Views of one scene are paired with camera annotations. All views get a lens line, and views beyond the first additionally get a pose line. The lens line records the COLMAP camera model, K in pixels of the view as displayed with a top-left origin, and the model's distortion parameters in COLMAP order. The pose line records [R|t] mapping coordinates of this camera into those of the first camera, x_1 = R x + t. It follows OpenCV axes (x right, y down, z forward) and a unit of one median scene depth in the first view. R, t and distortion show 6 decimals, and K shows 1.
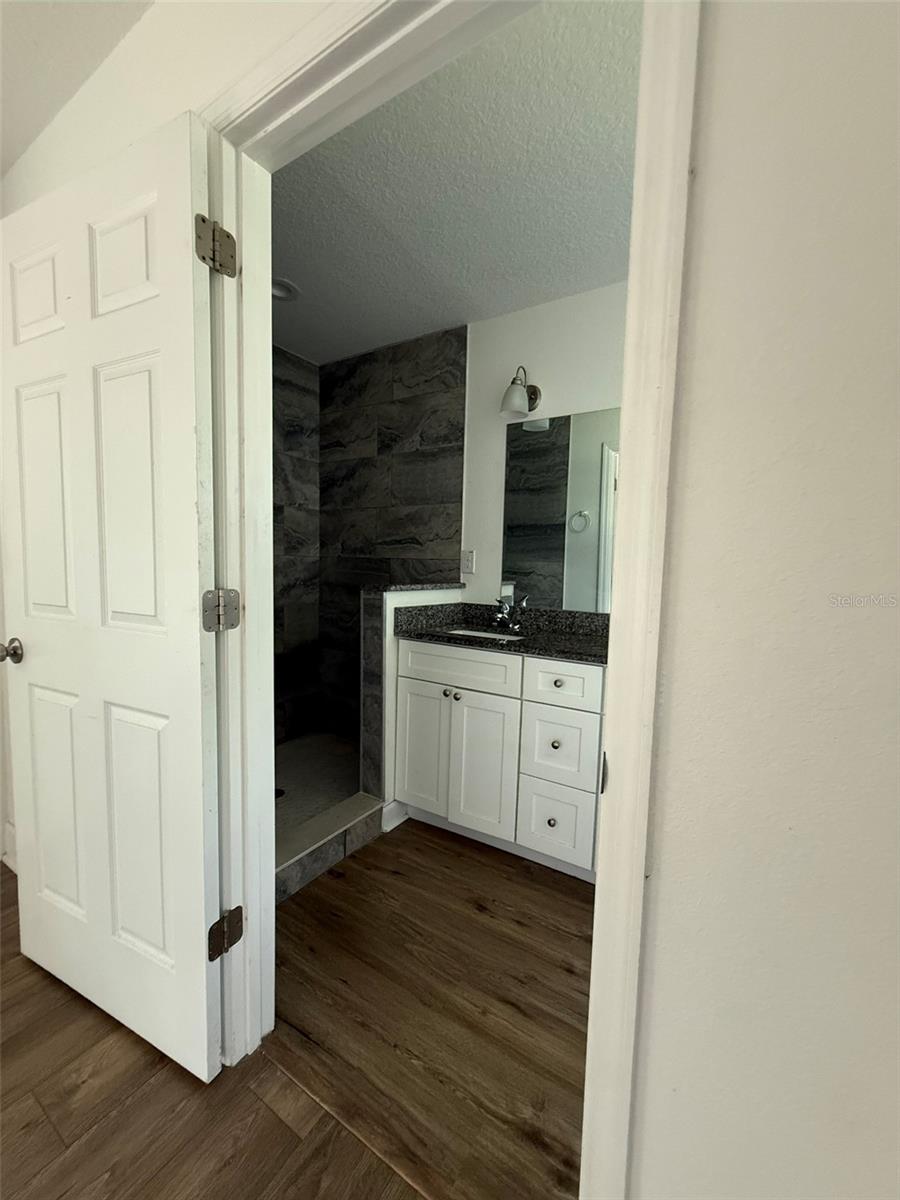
lens RADIAL K [[479.9, 0, 444.6], [0, 479.9, 600.8], [0, 0, 1]] dist [0.003118, -0.000321]
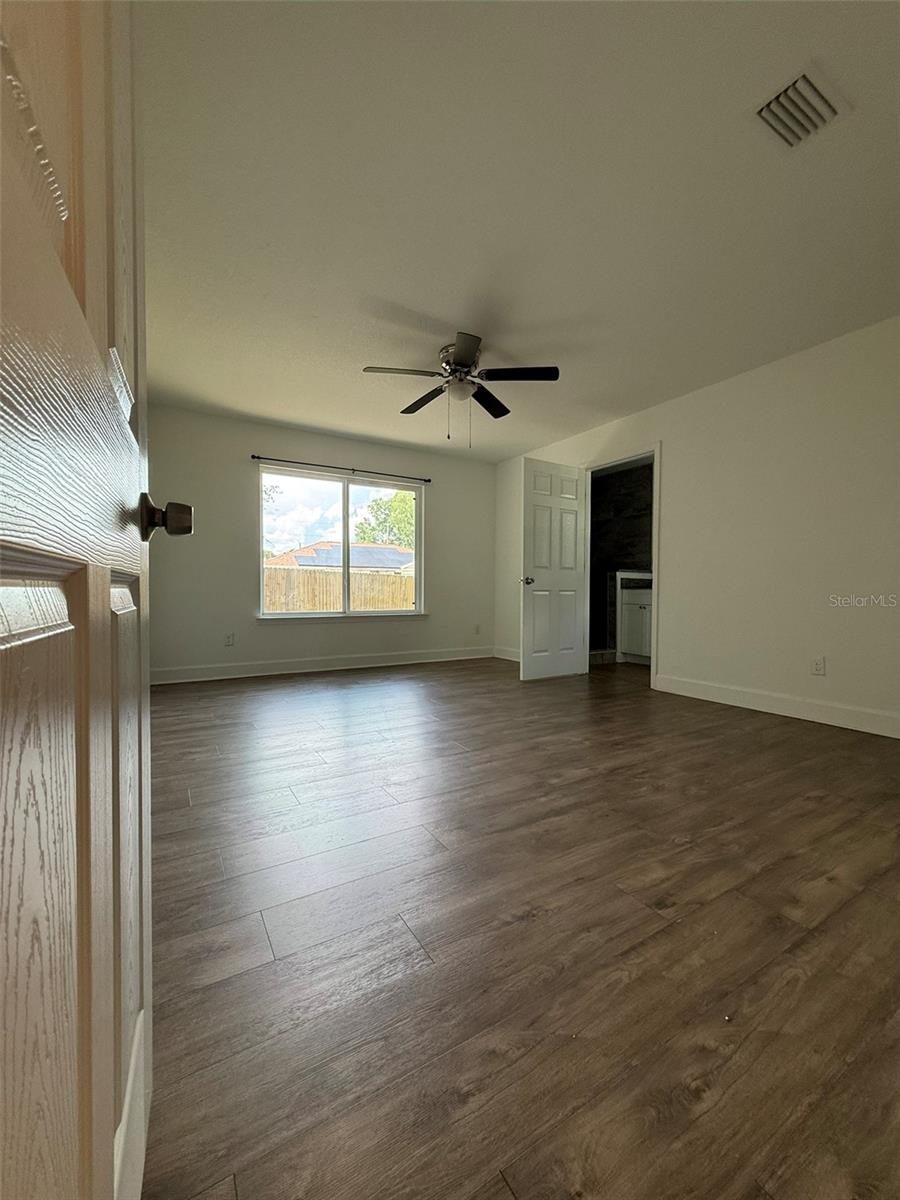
lens RADIAL K [[478.9, 0, 443.6], [0, 478.9, 604.1], [0, 0, 1]] dist [0.000639, 0.000064]
pose [[0.892830, -0.006390, -0.450349, 0.176239], [-0.018844, 0.998494, -0.051526, 0.259652], [0.450000, 0.054491, 0.891365, -1.491343]]
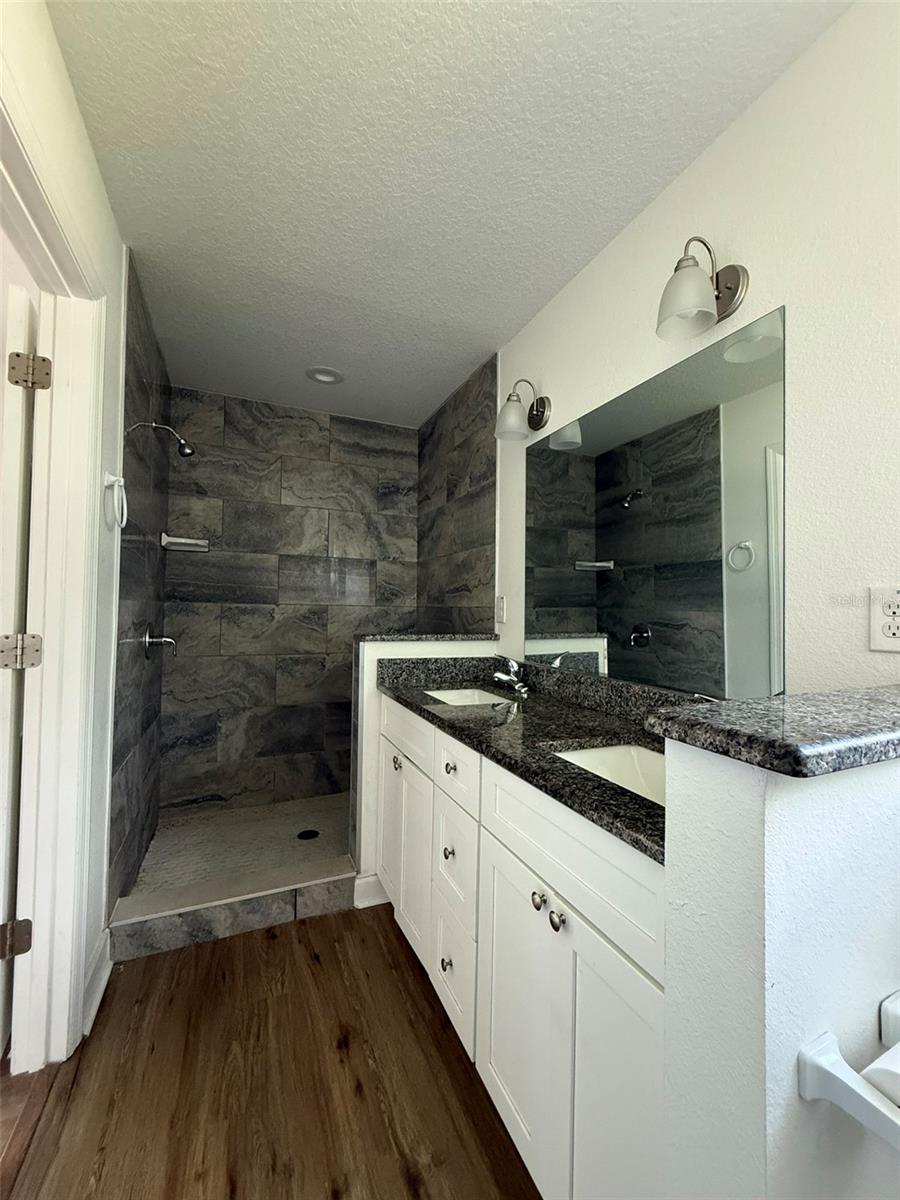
lens RADIAL K [[479.9, 0, 454.8], [0, 479.9, 595.5], [0, 0, 1]] dist [0.003118, -0.000321]
pose [[0.837394, -0.024666, -0.546043, 0.441501], [-0.042638, 0.992990, -0.110244, -0.008534], [0.544934, 0.115600, 0.830472, 0.231005]]
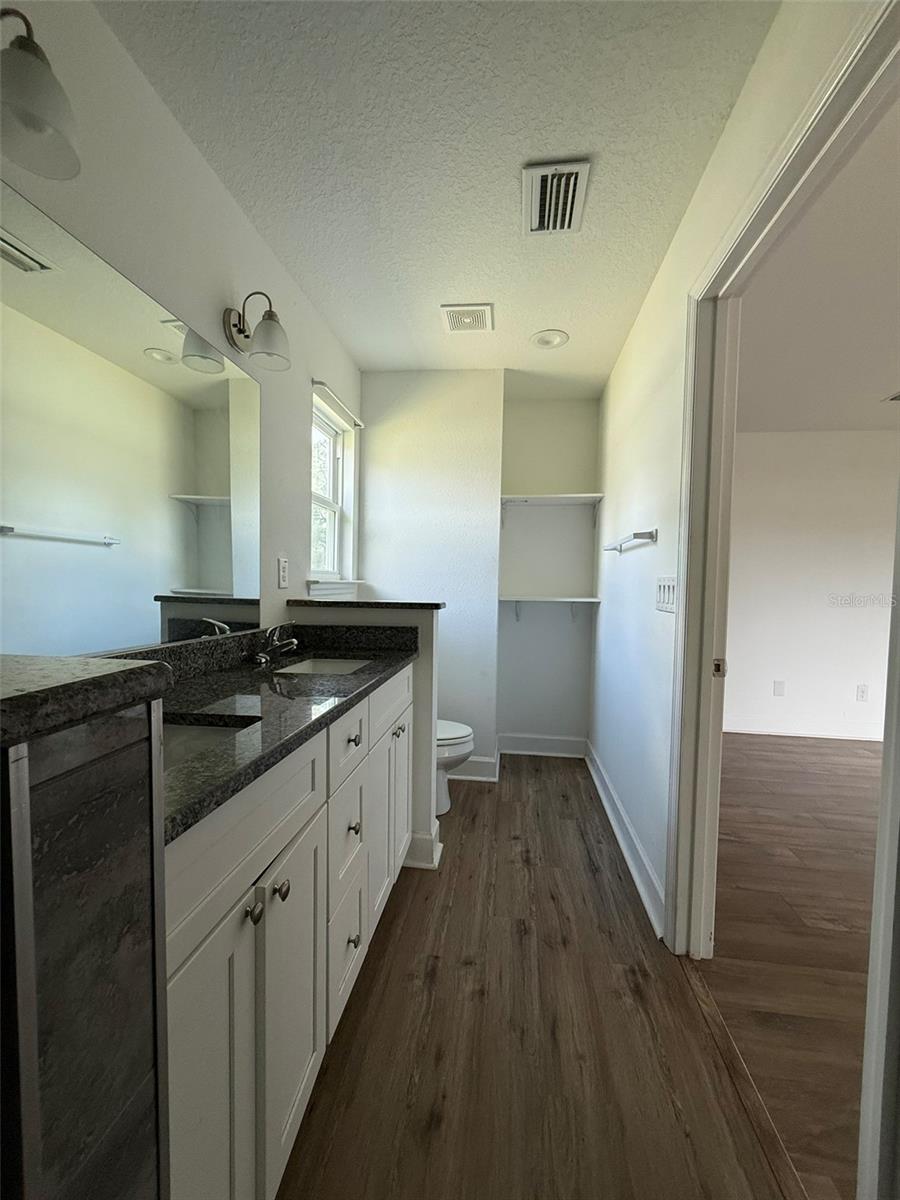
lens RADIAL K [[479.9, 0, 454.2], [0, 479.9, 606.0], [0, 0, 1]] dist [0.003118, -0.000321]
pose [[-0.433561, -0.062386, 0.898962, -0.294111], [0.043433, 0.994994, 0.089997, -0.050723], [-0.900077, 0.078064, -0.428681, 0.772584]]
